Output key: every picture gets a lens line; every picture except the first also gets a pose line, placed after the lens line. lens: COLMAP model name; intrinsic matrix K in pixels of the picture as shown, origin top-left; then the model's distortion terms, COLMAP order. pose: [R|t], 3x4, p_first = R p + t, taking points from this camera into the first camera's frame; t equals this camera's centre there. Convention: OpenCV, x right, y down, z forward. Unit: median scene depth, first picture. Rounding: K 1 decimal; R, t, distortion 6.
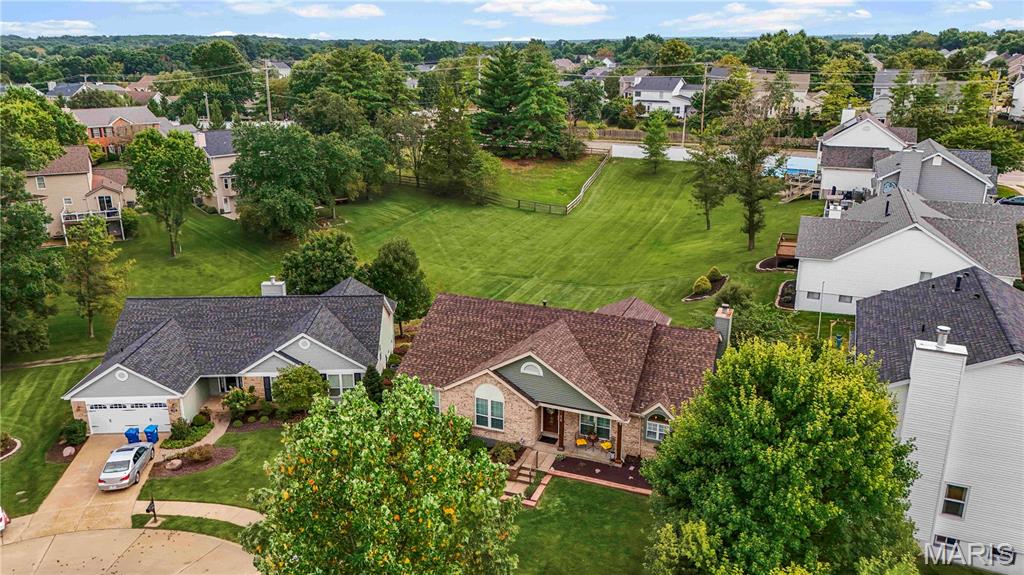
lens RADIAL K [[758.4, 0, 511.3], [0, 758.4, 274.9], [0, 0, 1]] dist [0.052942, -0.005327]
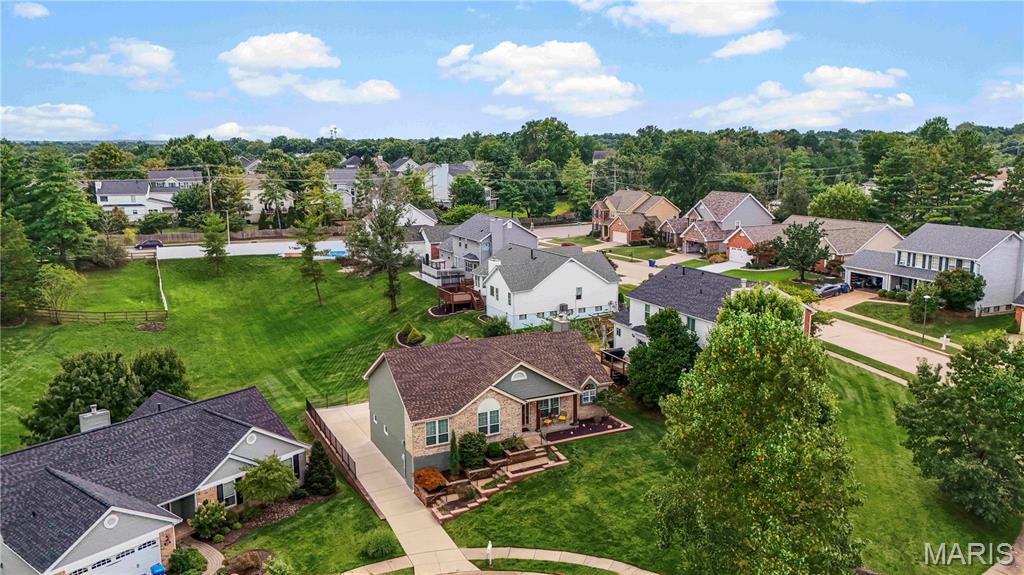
lens RADIAL K [[789.6, 0, 506.4], [0, 789.6, 229.9], [0, 0, 1]] dist [0.054666, -0.003977]
pose [[0.668652, -0.086124, 0.738571, -0.972663], [0.223603, 0.970585, -0.089257, -0.008774], [-0.709159, 0.224829, 0.668241, 0.003389]]
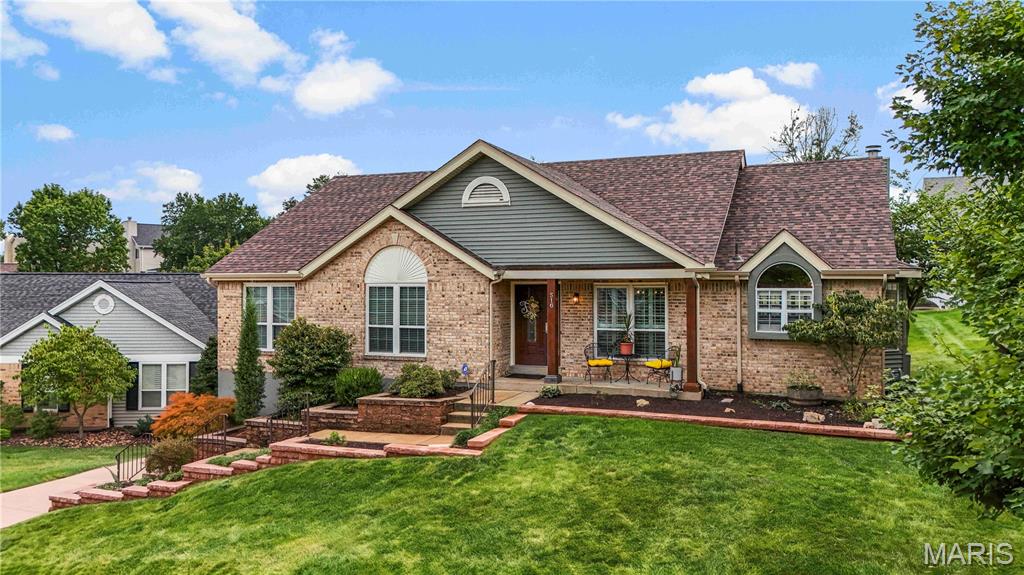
lens RADIAL K [[805.5, 0, 512.0], [0, 805.5, 287.5], [0, 0, 1]] dist [0.065218, -0.000537]
pose [[0.999405, -0.004442, -0.034204, 0.056223], [-0.005001, 0.962535, -0.271113, 0.293040], [0.034127, 0.271123, 0.961940, 0.532484]]
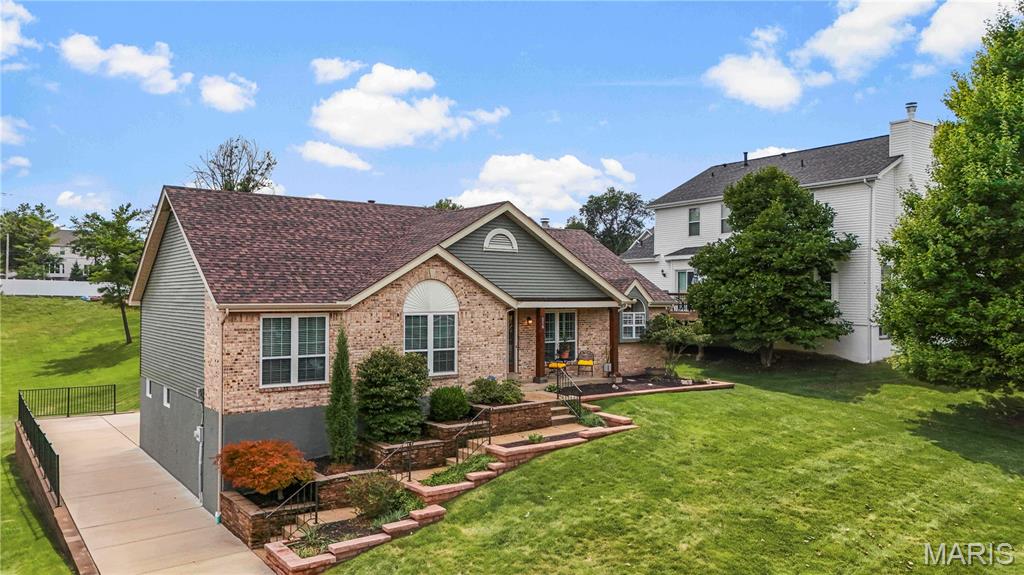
lens RADIAL K [[758.4, 0, 511.3], [0, 758.4, 274.9], [0, 0, 1]] dist [0.052942, -0.005327]
pose [[0.536961, 0.024698, 0.843245, -0.434486], [0.244008, 0.952298, -0.183271, 0.245087], [-0.807547, 0.304168, 0.505321, 0.676843]]
